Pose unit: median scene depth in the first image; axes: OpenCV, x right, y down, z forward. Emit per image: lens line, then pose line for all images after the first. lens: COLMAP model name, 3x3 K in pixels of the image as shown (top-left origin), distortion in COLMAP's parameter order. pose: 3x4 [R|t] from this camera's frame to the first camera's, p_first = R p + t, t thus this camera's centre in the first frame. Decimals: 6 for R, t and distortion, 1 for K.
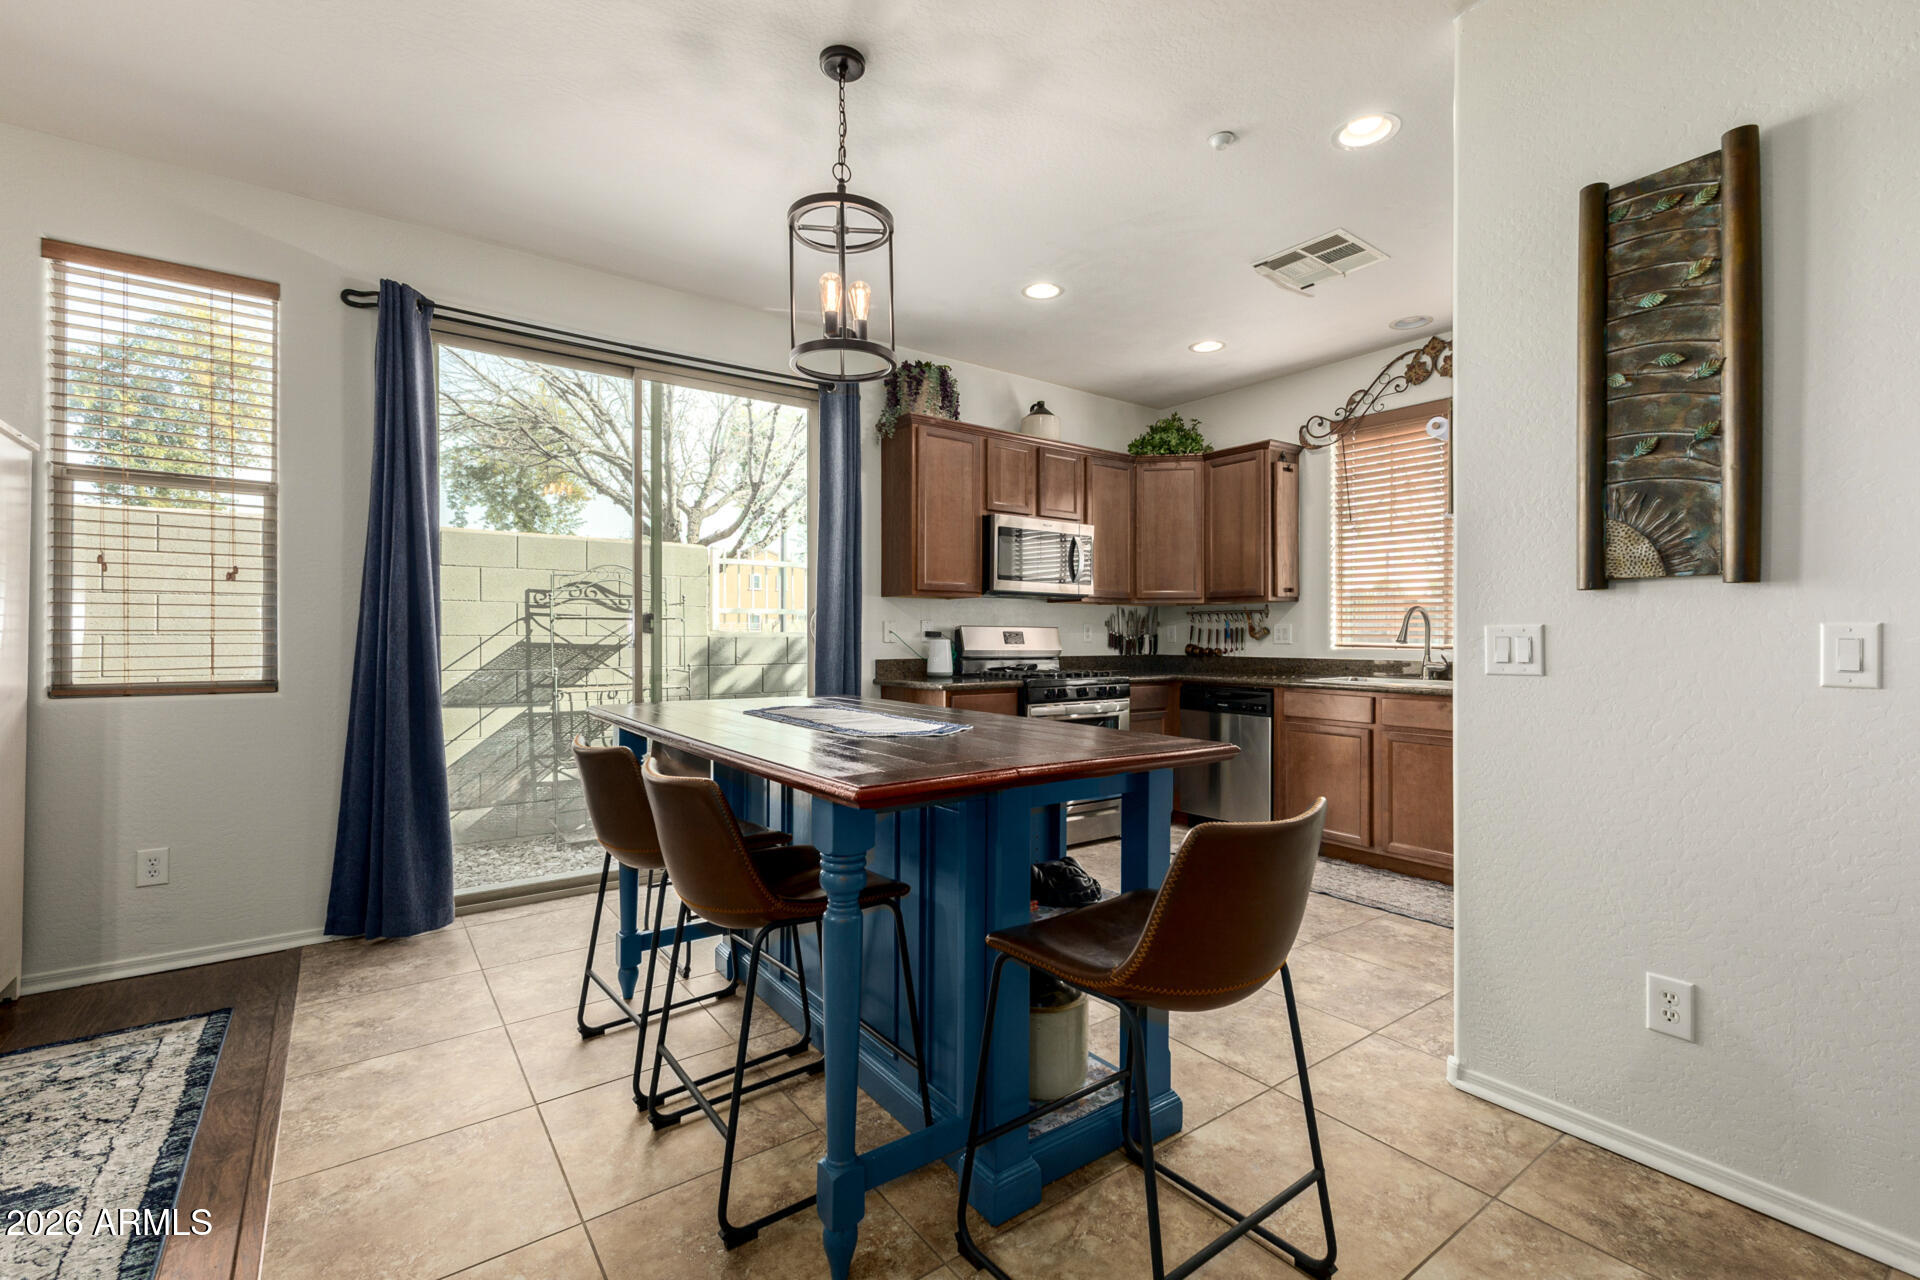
lens RADIAL K [[844.7, 0, 942.9], [0, 844.7, 634.9], [0, 0, 1]] dist [0.013526, -0.003485]
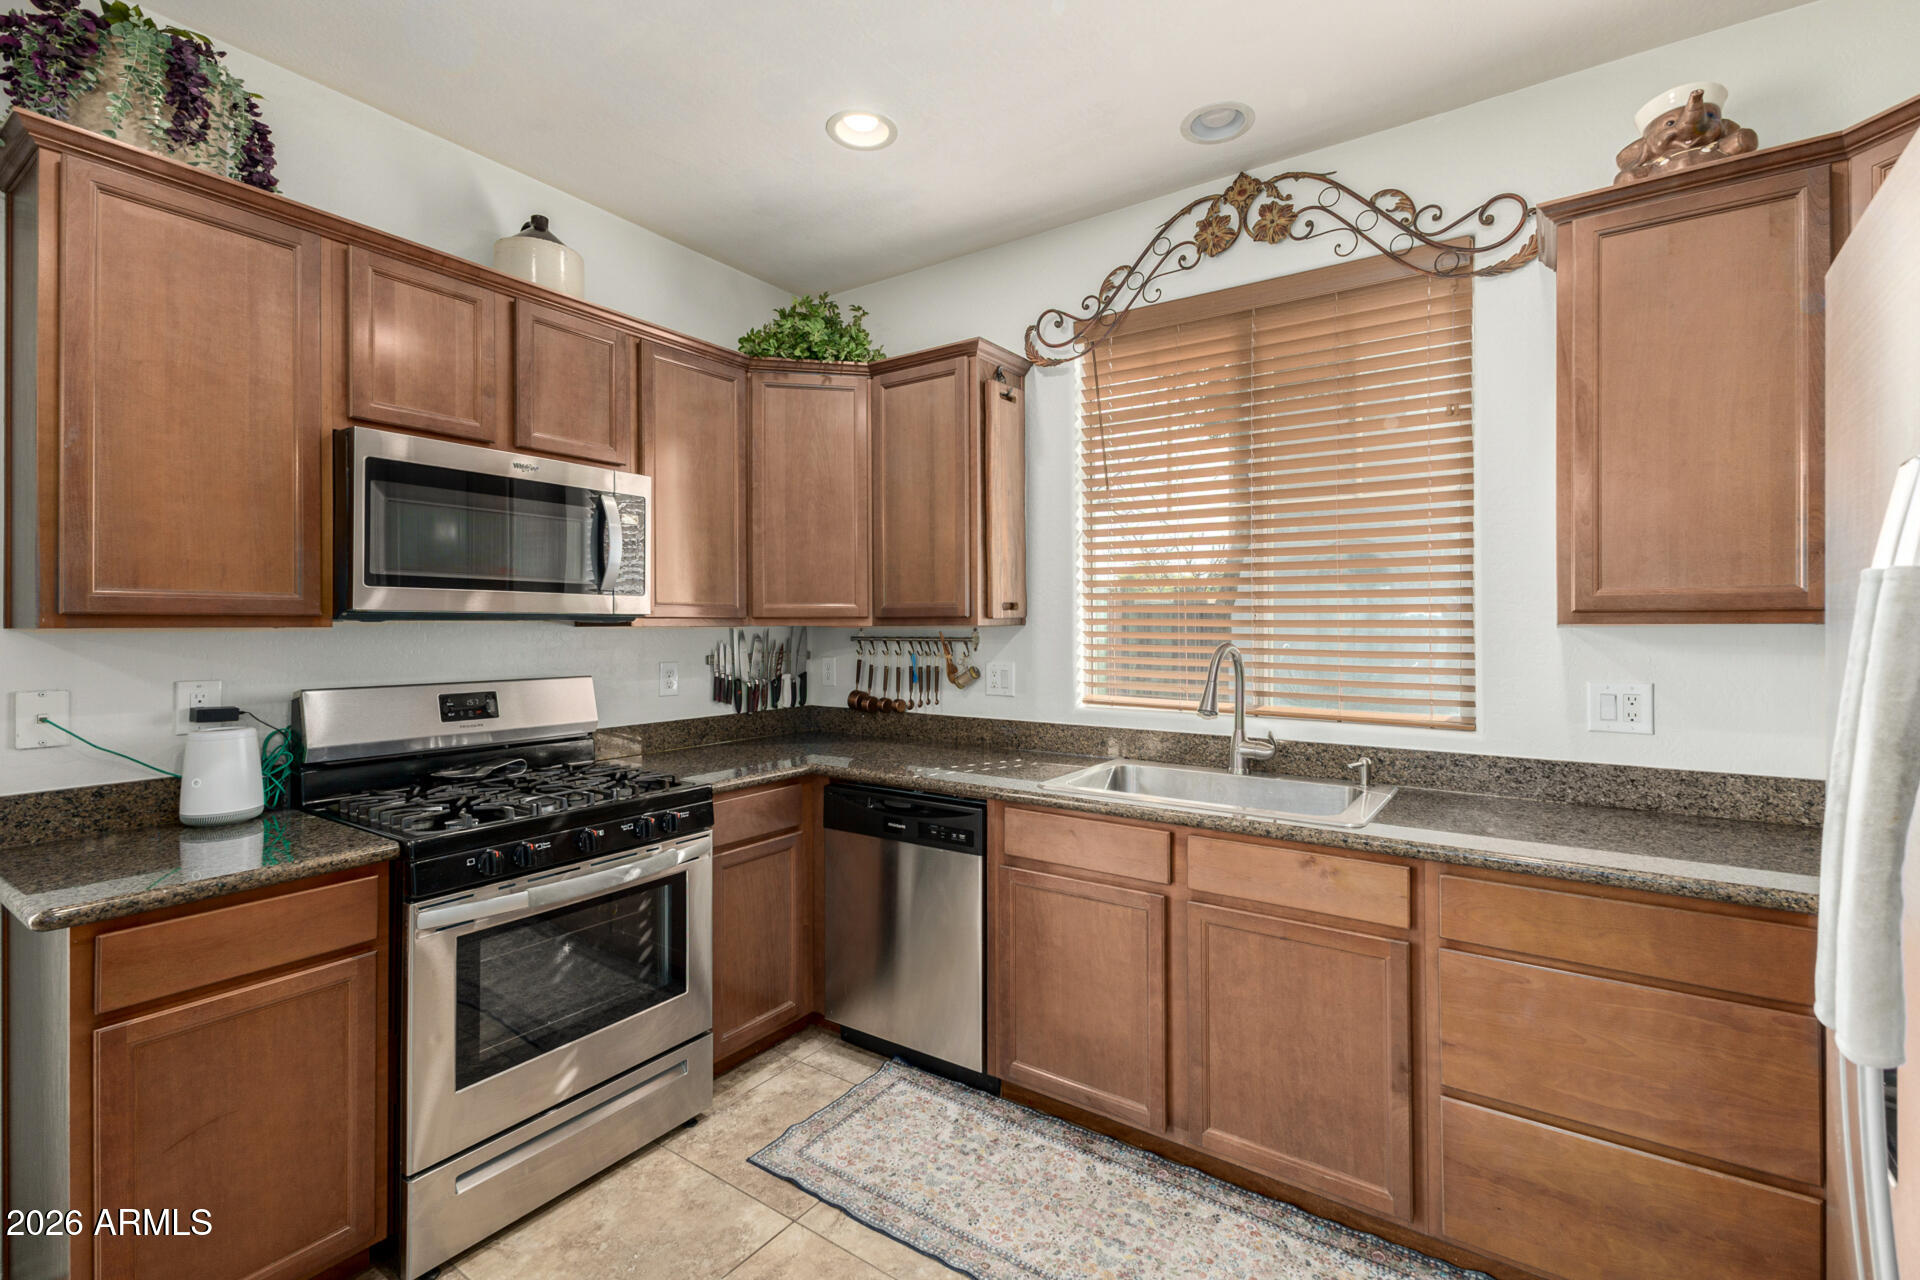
lens RADIAL K [[844.7, 0, 972.5], [0, 844.7, 620.5], [0, 0, 1]] dist [0.013526, -0.003485]
pose [[0.936491, -0.004163, 0.350668, 0.202197], [0.004610, 0.999989, -0.000440, -0.048058], [-0.350662, 0.002028, 0.936500, 0.519998]]
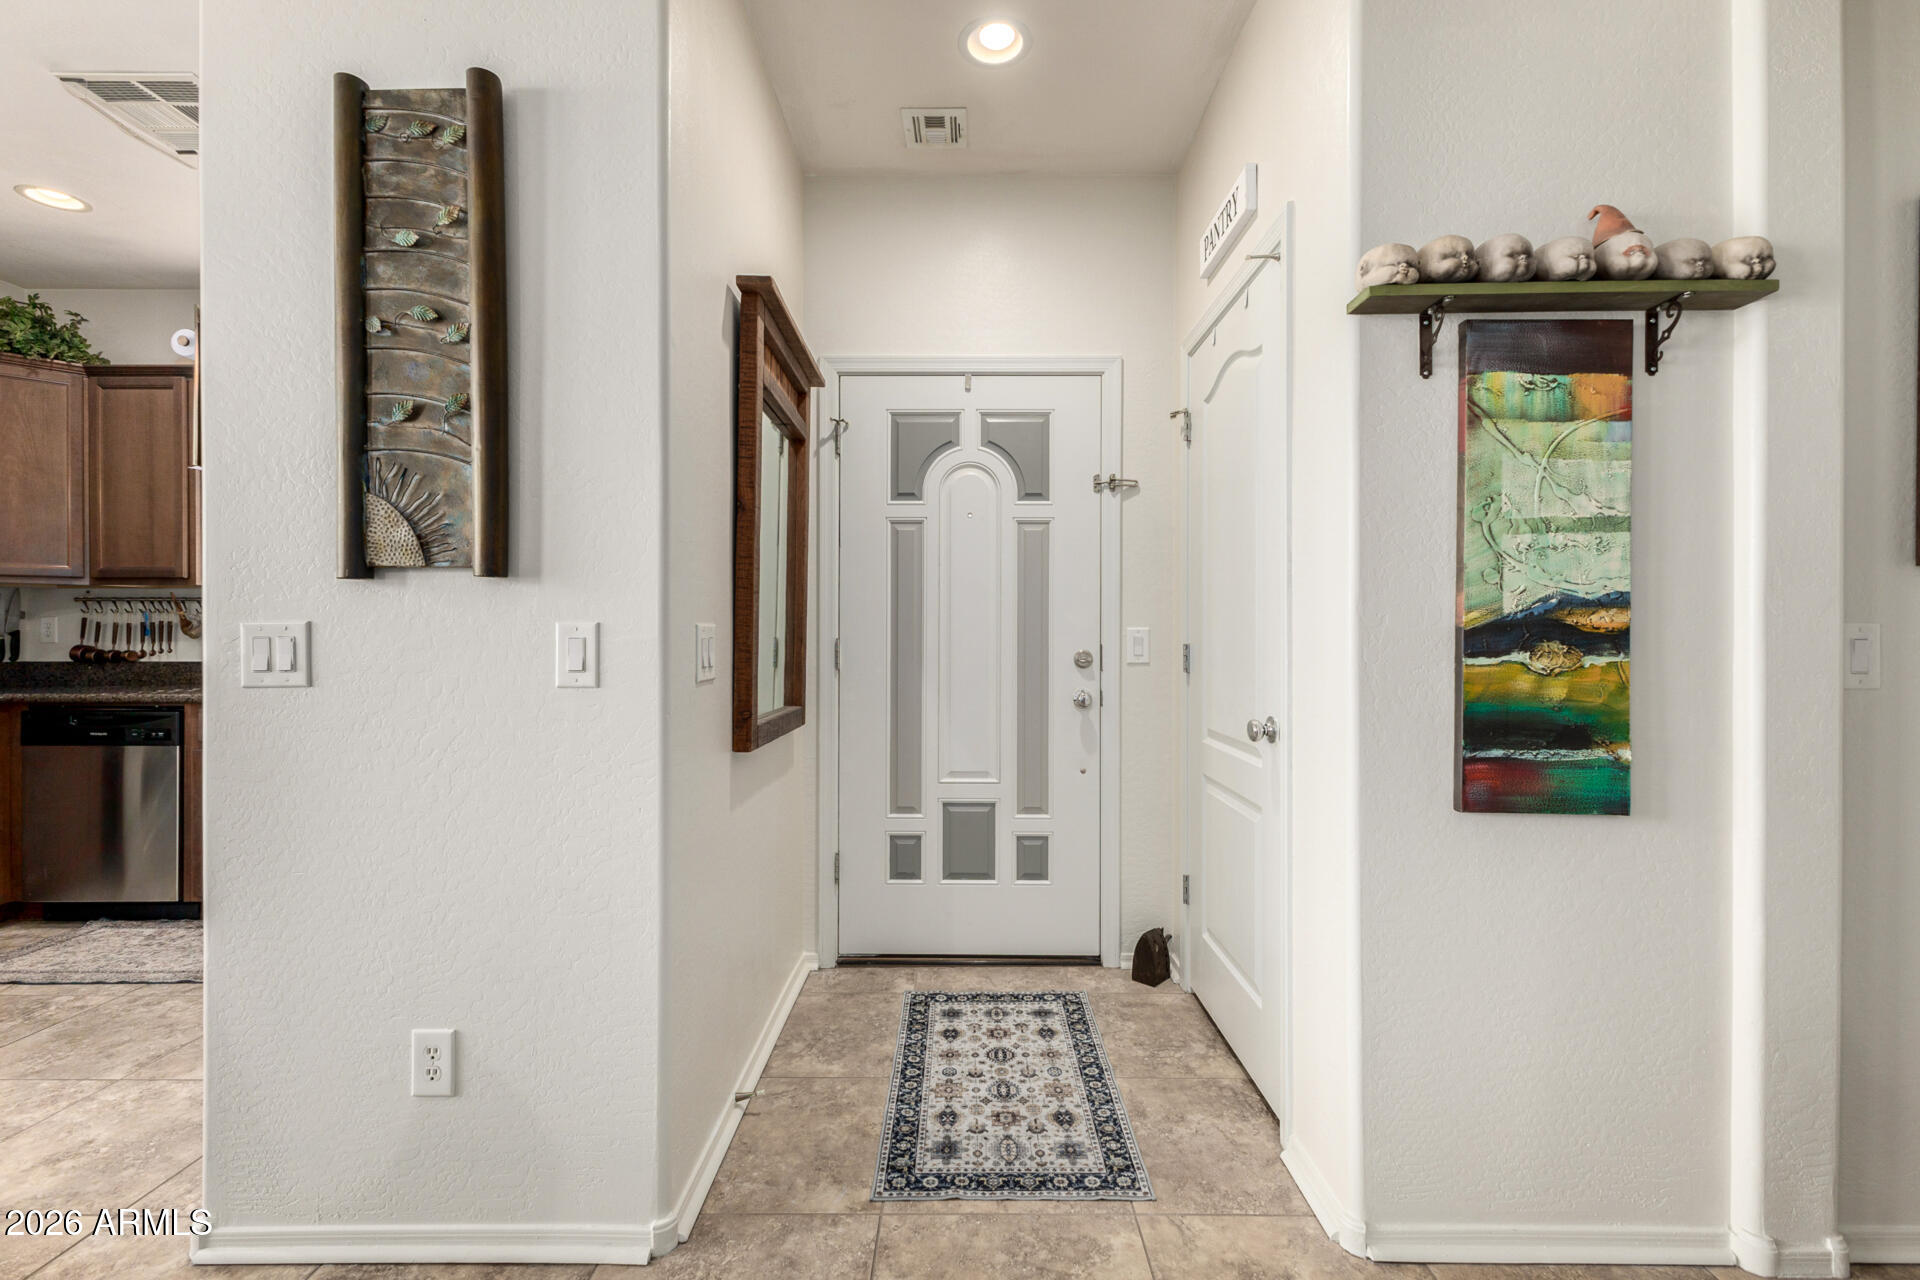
lens RADIAL K [[844.7, 0, 976.3], [0, 844.7, 632.8], [0, 0, 1]] dist [0.013526, -0.003485]
pose [[0.580407, -0.002776, 0.814322, 0.191670], [-0.000280, 0.999993, 0.003608, -0.002019], [-0.814327, -0.002322, 0.580402, 0.020050]]
